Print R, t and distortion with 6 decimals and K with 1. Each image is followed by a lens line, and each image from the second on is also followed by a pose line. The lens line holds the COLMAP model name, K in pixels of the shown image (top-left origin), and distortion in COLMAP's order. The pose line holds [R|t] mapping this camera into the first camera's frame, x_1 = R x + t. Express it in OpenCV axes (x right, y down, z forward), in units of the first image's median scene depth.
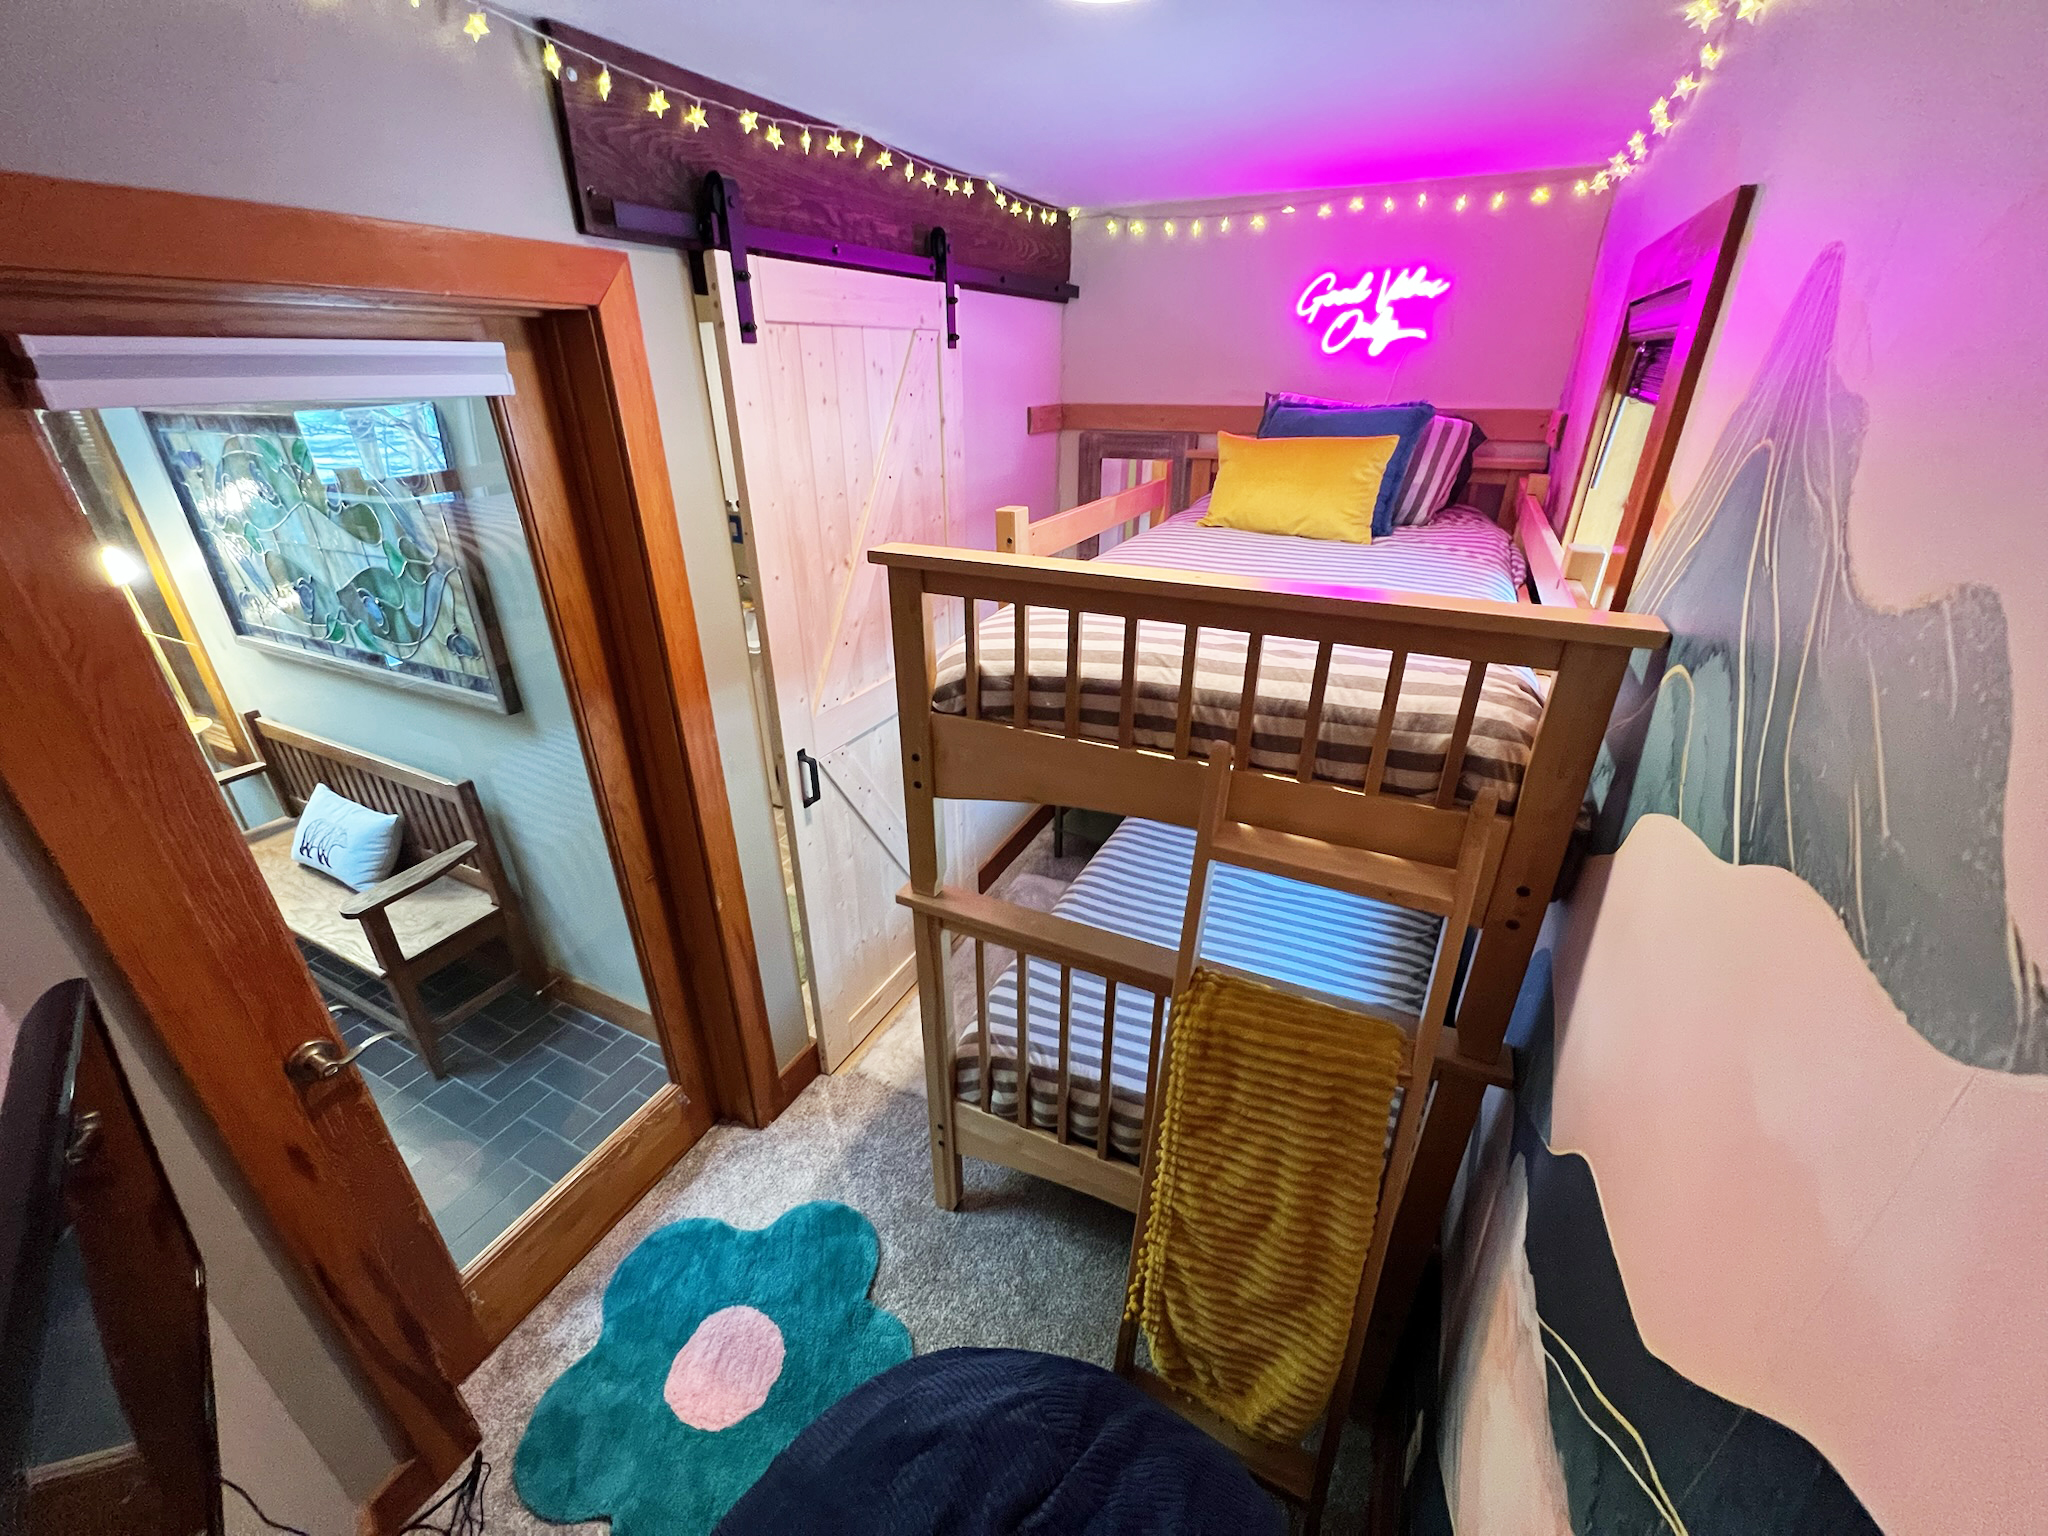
lens RADIAL K [[815.8, 0, 1024.0], [0, 815.8, 768.0], [0, 0, 1]] dist [-0.001057, -0.000165]
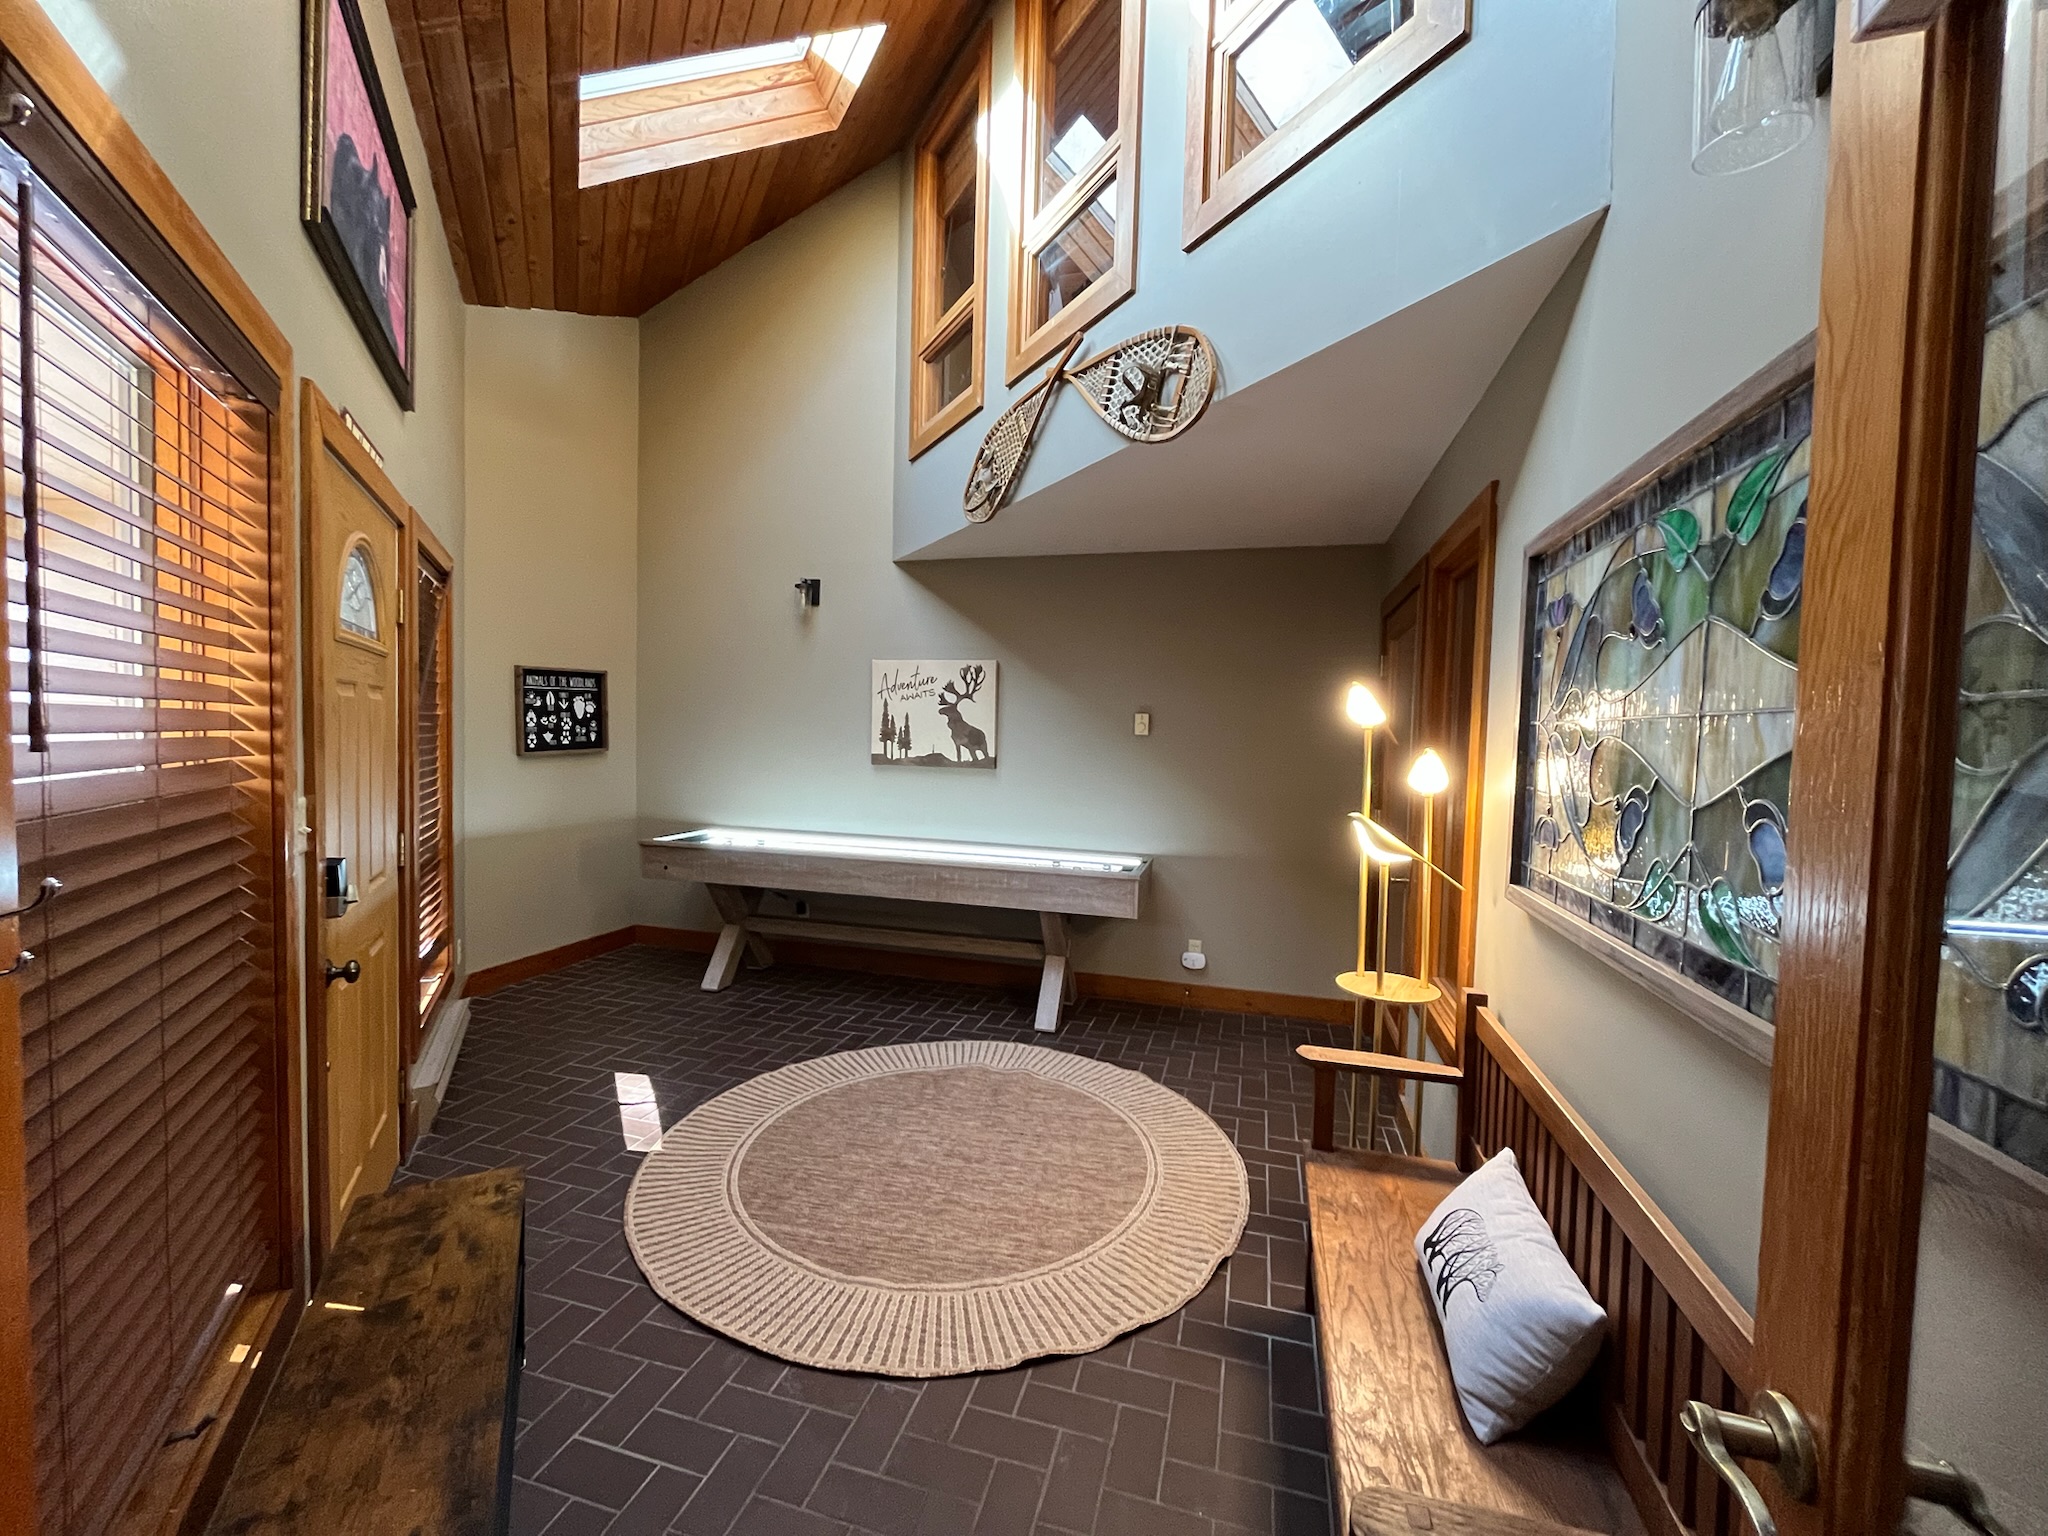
lens RADIAL K [[816.4, 0, 1024.0], [0, 816.4, 768.0], [0, 0, 1]] dist [-0.000279, -0.000113]
pose [[0.186145, 0.058797, -0.980761, -0.393731], [-0.464584, 0.884832, -0.035131, -0.038179], [0.865744, 0.462185, 0.192023, 0.486146]]
